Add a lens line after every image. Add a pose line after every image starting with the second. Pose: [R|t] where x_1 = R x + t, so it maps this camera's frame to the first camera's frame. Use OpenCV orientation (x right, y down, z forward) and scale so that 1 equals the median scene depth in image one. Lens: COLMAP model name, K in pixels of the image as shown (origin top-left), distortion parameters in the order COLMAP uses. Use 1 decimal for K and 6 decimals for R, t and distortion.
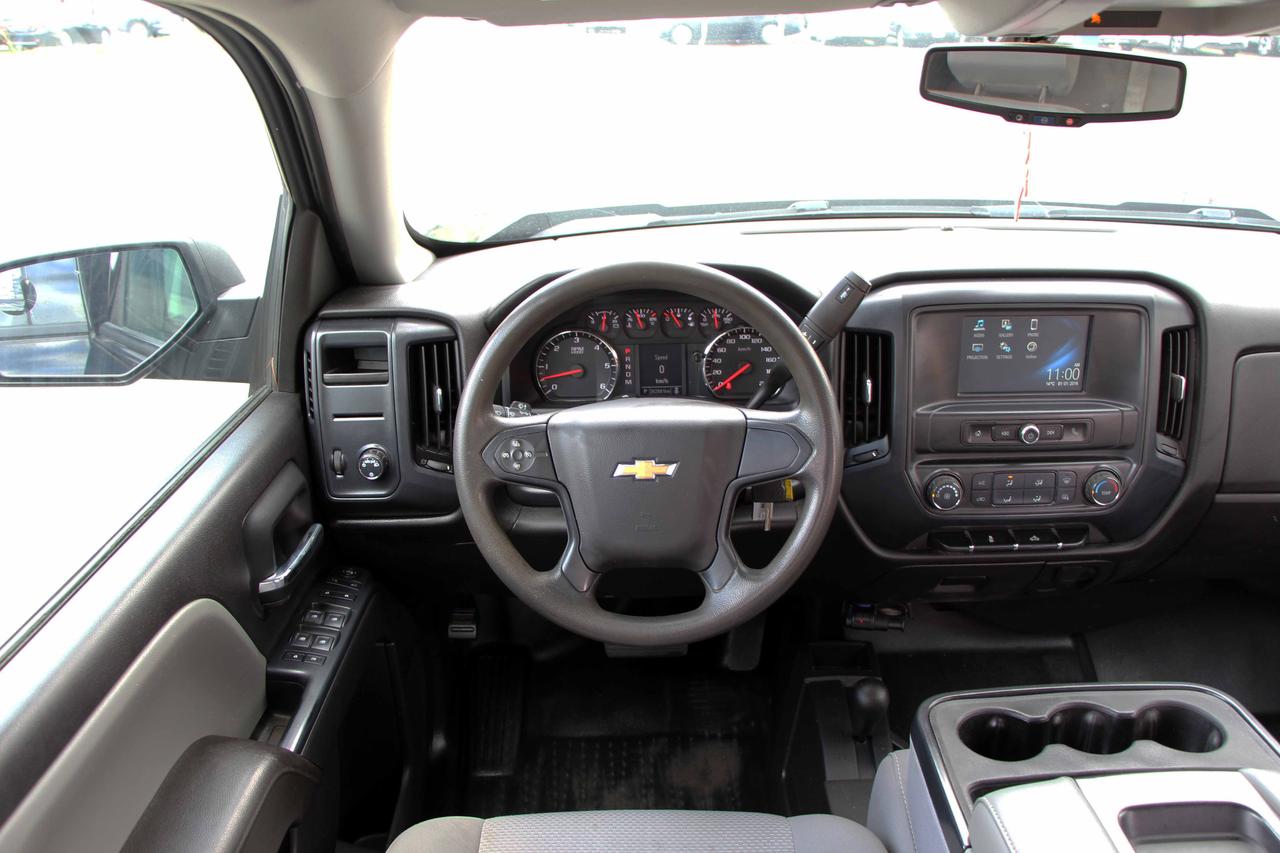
lens RADIAL K [[1064.0, 0, 659.3], [0, 1064.0, 440.2], [0, 0, 1]] dist [-0.168234, 0.144908]
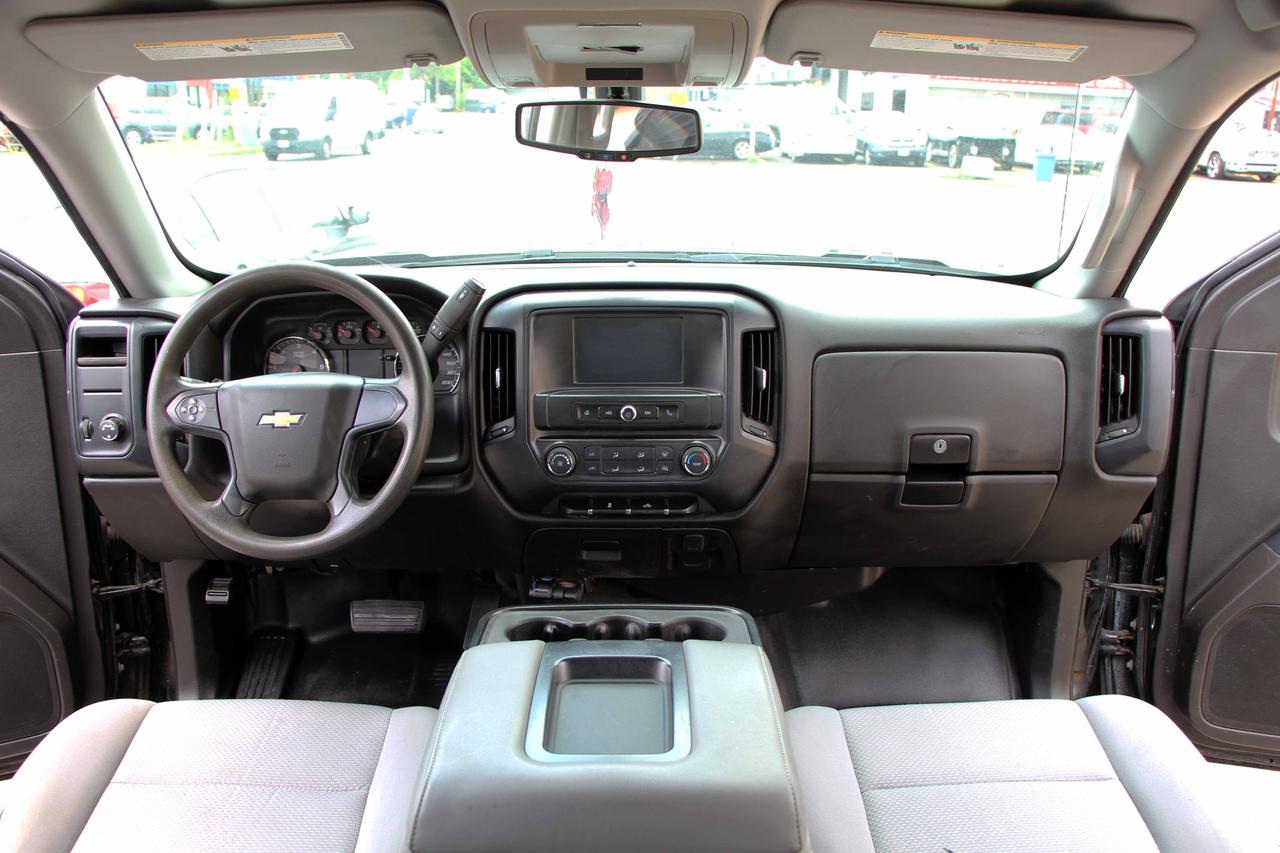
lens RADIAL K [[1064.0, 0, 636.9], [0, 1064.0, 435.9], [0, 0, 1]] dist [-0.168234, 0.144908]
pose [[0.999827, 0.018045, -0.004582, 0.367495], [-0.018433, 0.994042, -0.107432, 0.152201], [0.002616, 0.107498, 0.994202, -0.231158]]
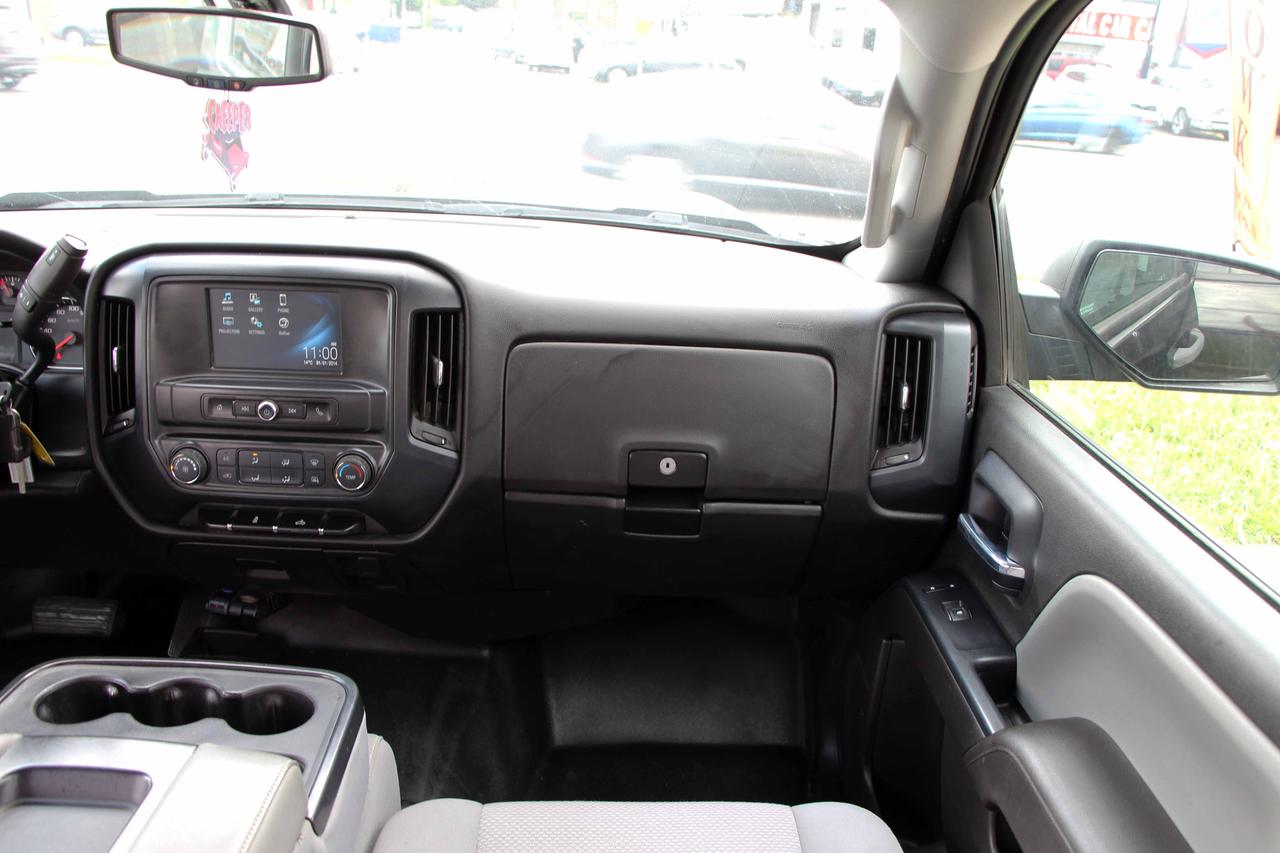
lens RADIAL K [[1064.0, 0, 615.6], [0, 1064.0, 436.8], [0, 0, 1]] dist [-0.168234, 0.144908]
pose [[0.998028, 0.059826, 0.018976, 0.656494], [-0.058981, 0.997360, -0.042354, 0.040343], [-0.021460, 0.041152, 0.998922, 0.016514]]
